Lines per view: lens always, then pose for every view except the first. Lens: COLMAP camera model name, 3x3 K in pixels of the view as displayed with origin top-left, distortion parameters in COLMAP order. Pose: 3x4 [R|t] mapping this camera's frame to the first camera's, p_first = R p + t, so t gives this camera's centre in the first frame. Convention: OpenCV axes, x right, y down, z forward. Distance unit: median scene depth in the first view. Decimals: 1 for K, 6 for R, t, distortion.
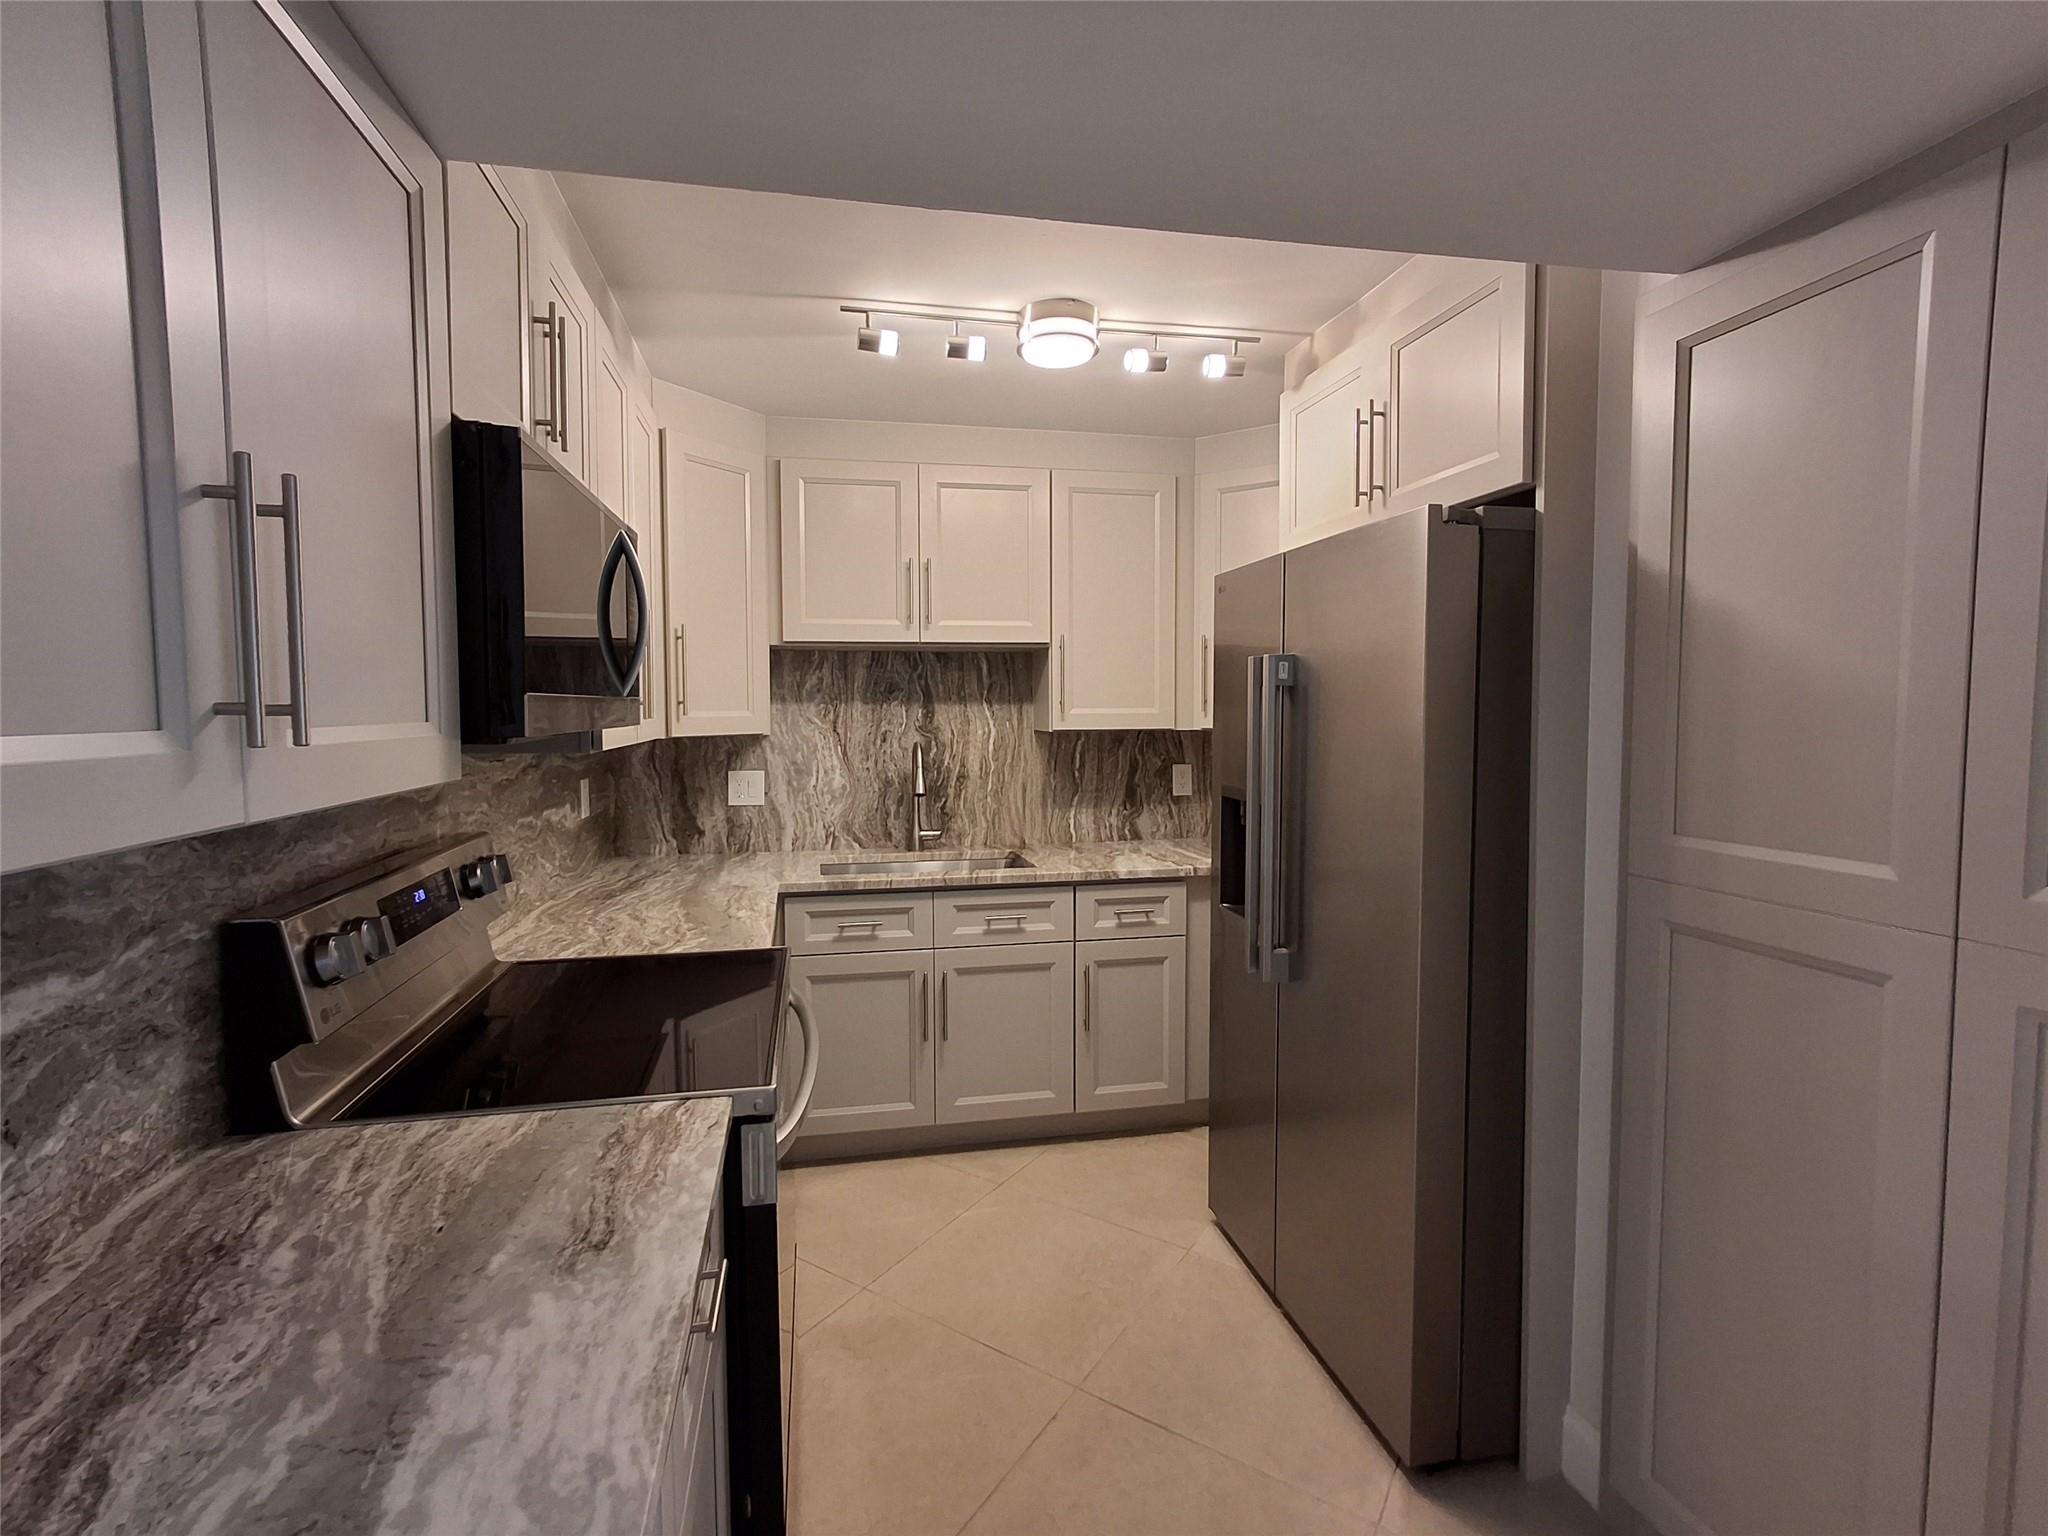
lens RADIAL K [[974.8, 0, 1018.7], [0, 974.8, 766.5], [0, 0, 1]] dist [0.003001, -0.009530]
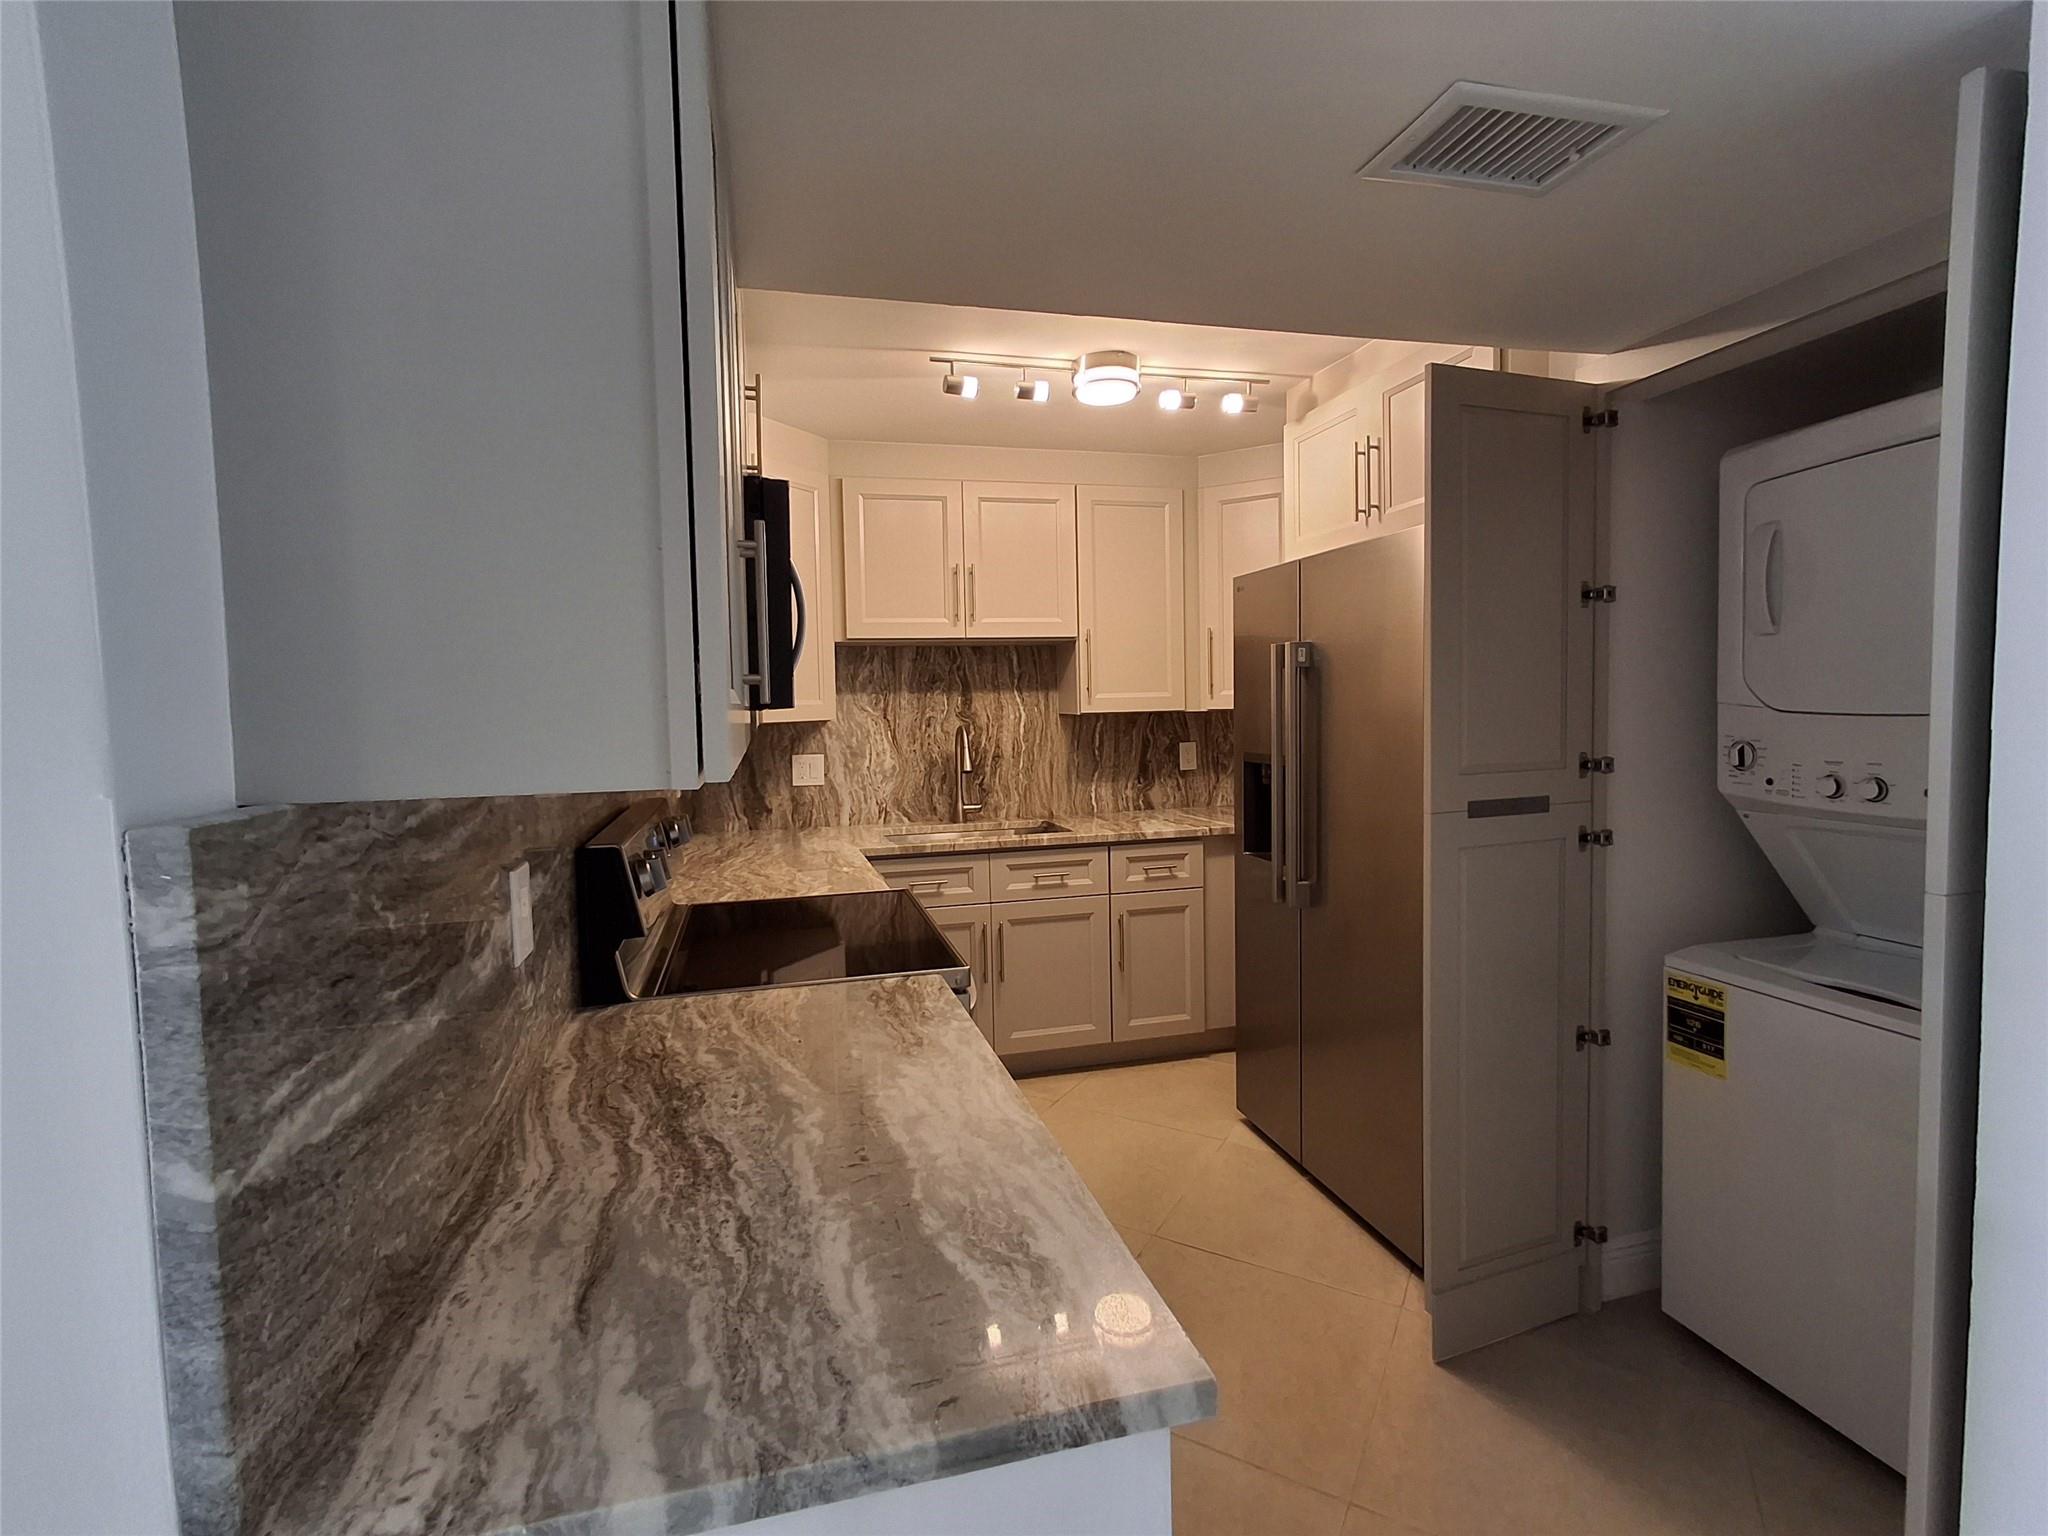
lens RADIAL K [[970.5, 0, 1026.2], [0, 970.5, 766.2], [0, 0, 1]] dist [-0.000840, 0.000044]
pose [[0.998239, -0.021936, 0.055122, -0.101525], [0.021710, 0.999753, 0.004684, 0.020148], [-0.055212, -0.003479, 0.998469, -0.143715]]
